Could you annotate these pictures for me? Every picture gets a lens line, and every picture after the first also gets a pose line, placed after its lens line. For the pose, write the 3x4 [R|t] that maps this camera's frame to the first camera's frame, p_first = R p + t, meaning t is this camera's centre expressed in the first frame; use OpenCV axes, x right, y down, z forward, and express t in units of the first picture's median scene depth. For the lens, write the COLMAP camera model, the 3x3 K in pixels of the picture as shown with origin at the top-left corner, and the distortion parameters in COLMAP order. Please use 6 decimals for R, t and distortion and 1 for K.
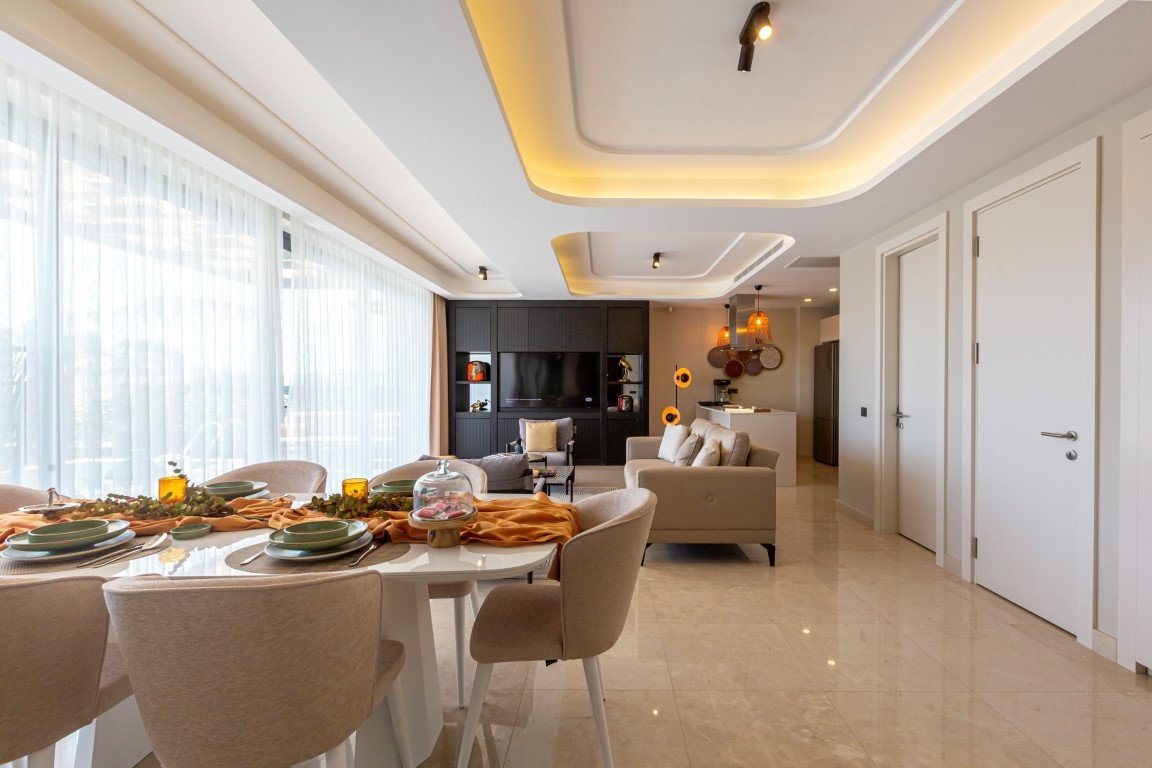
lens RADIAL K [[514.8, 0, 616.9], [0, 514.8, 384.5], [0, 0, 1]] dist [-0.001037, -0.000726]
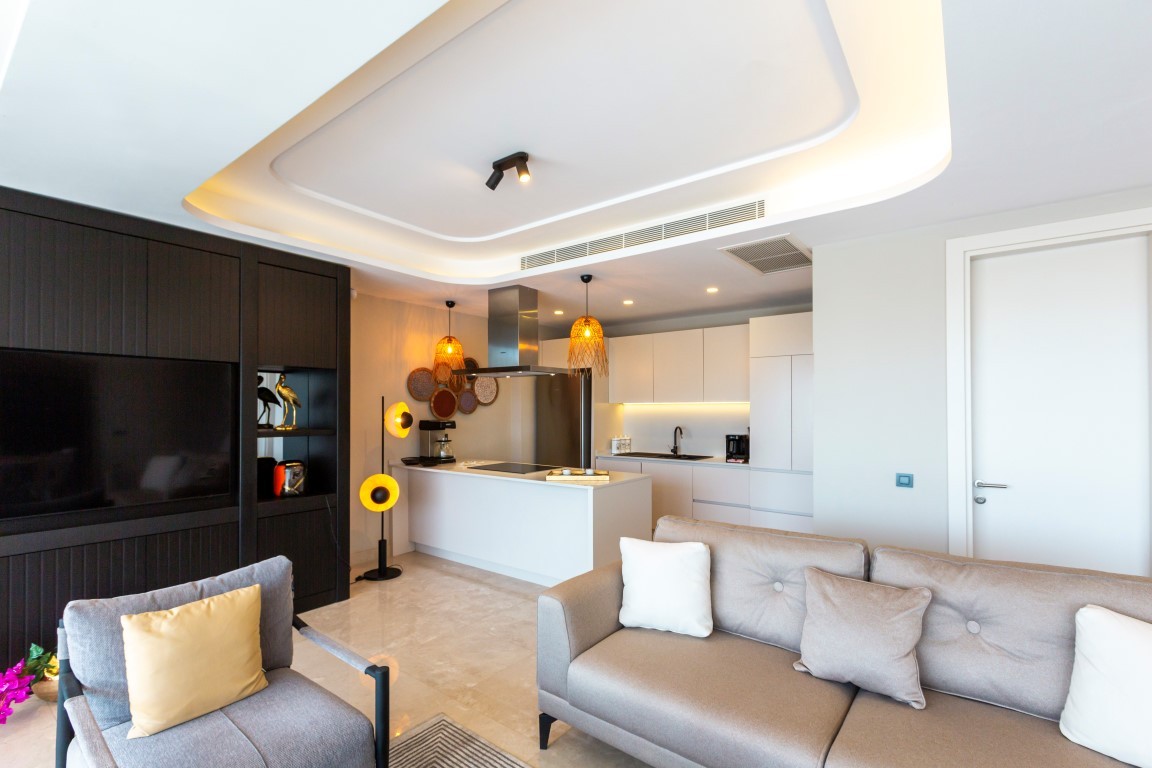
lens RADIAL K [[514.8, 0, 621.8], [0, 514.8, 405.0], [0, 0, 1]] dist [-0.001037, -0.000726]
pose [[0.589153, 0.005620, 0.808002, -0.211108], [0.006857, 0.999905, -0.011954, -0.024933], [-0.807993, 0.012583, 0.589058, 0.572976]]
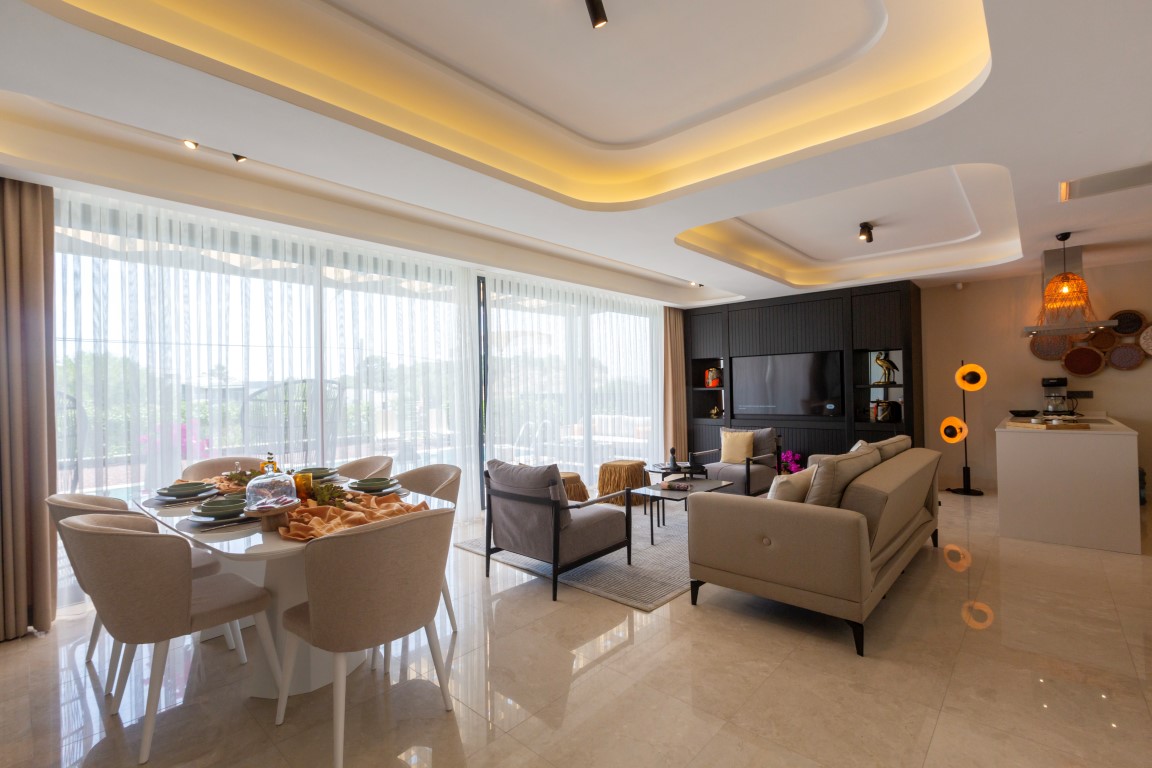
lens RADIAL K [[514.8, 0, 613.8], [0, 514.8, 384.2], [0, 0, 1]] dist [-0.001037, -0.000726]
pose [[0.750240, -0.022610, -0.660779, 0.273517], [0.020390, 0.999731, -0.011057, -0.007030], [0.660851, -0.005178, 0.750499, 0.135230]]
